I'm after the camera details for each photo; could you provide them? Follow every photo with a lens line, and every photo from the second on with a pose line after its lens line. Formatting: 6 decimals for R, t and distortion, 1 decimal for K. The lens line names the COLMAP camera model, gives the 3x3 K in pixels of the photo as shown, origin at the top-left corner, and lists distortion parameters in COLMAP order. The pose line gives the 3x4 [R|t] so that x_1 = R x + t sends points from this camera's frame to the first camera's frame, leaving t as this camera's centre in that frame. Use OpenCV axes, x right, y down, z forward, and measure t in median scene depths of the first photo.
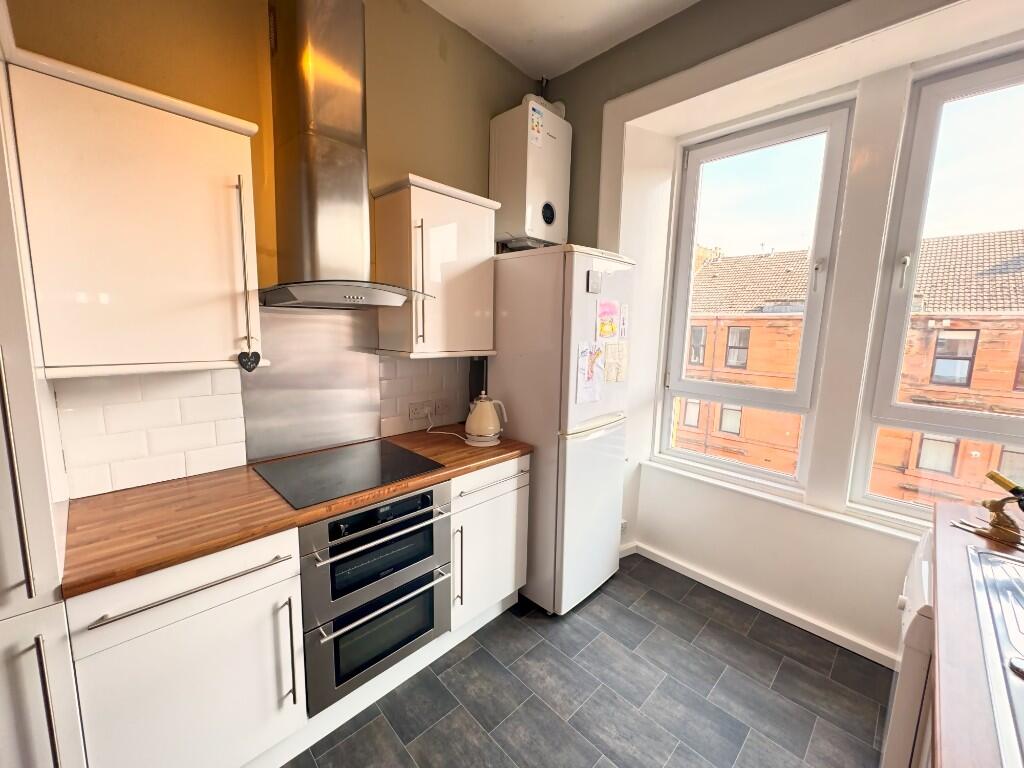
lens RADIAL K [[409.9, 0, 510.7], [0, 409.9, 381.2], [0, 0, 1]] dist [-0.000559, -0.000279]
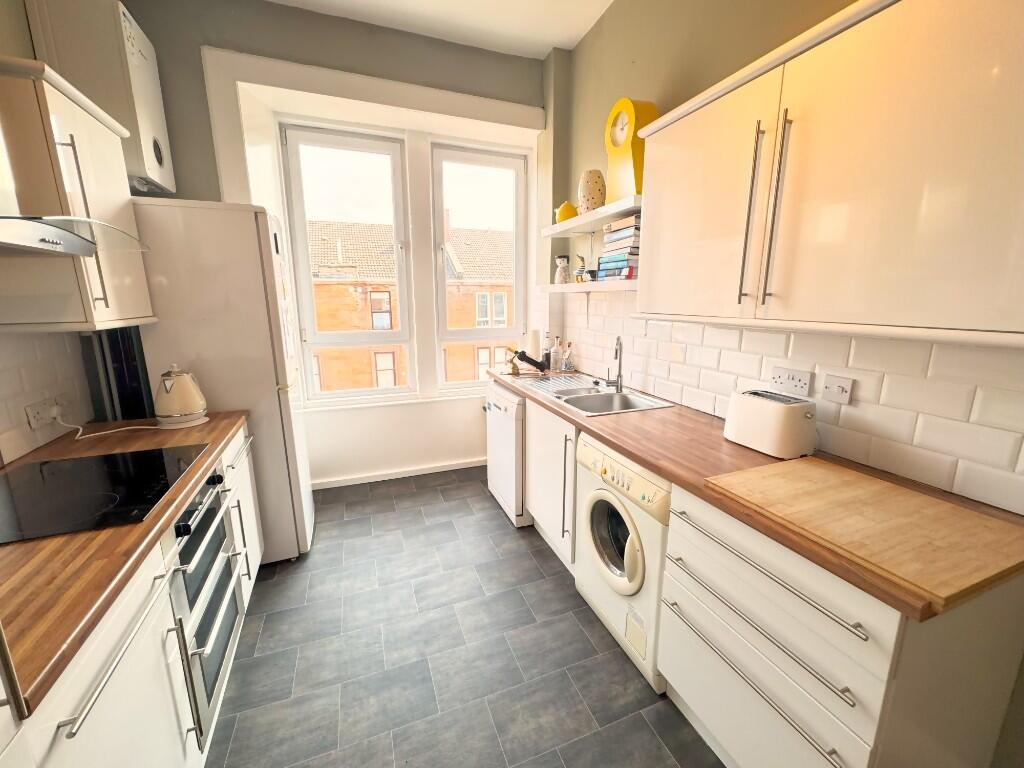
lens RADIAL K [[409.9, 0, 511.1], [0, 409.9, 380.8], [0, 0, 1]] dist [-0.000559, -0.000279]
pose [[0.394721, -0.208412, 0.894852, -0.570034], [0.137288, 0.976379, 0.166842, 0.012493], [-0.908486, 0.056996, 0.414010, 0.016593]]
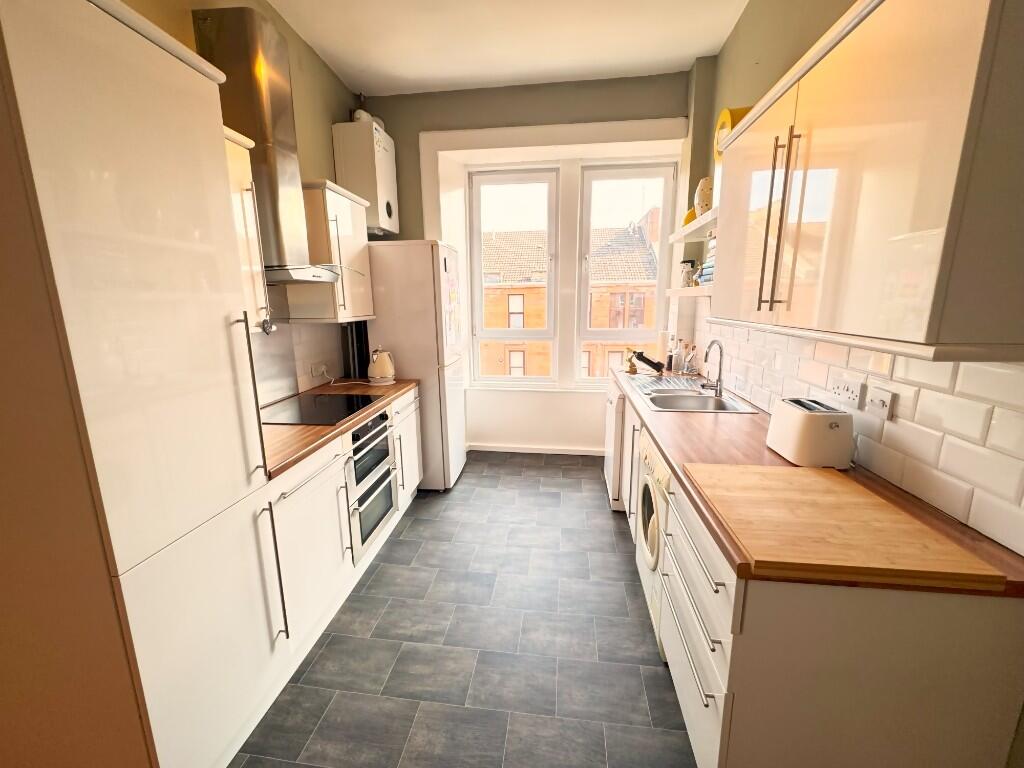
lens RADIAL K [[409.9, 0, 510.6], [0, 409.9, 380.0], [0, 0, 1]] dist [-0.000559, -0.000279]
pose [[0.784442, -0.151179, 0.601495, -0.569200], [0.113233, 0.988446, 0.100762, 0.050944], [-0.609778, -0.010933, 0.792497, -0.341376]]
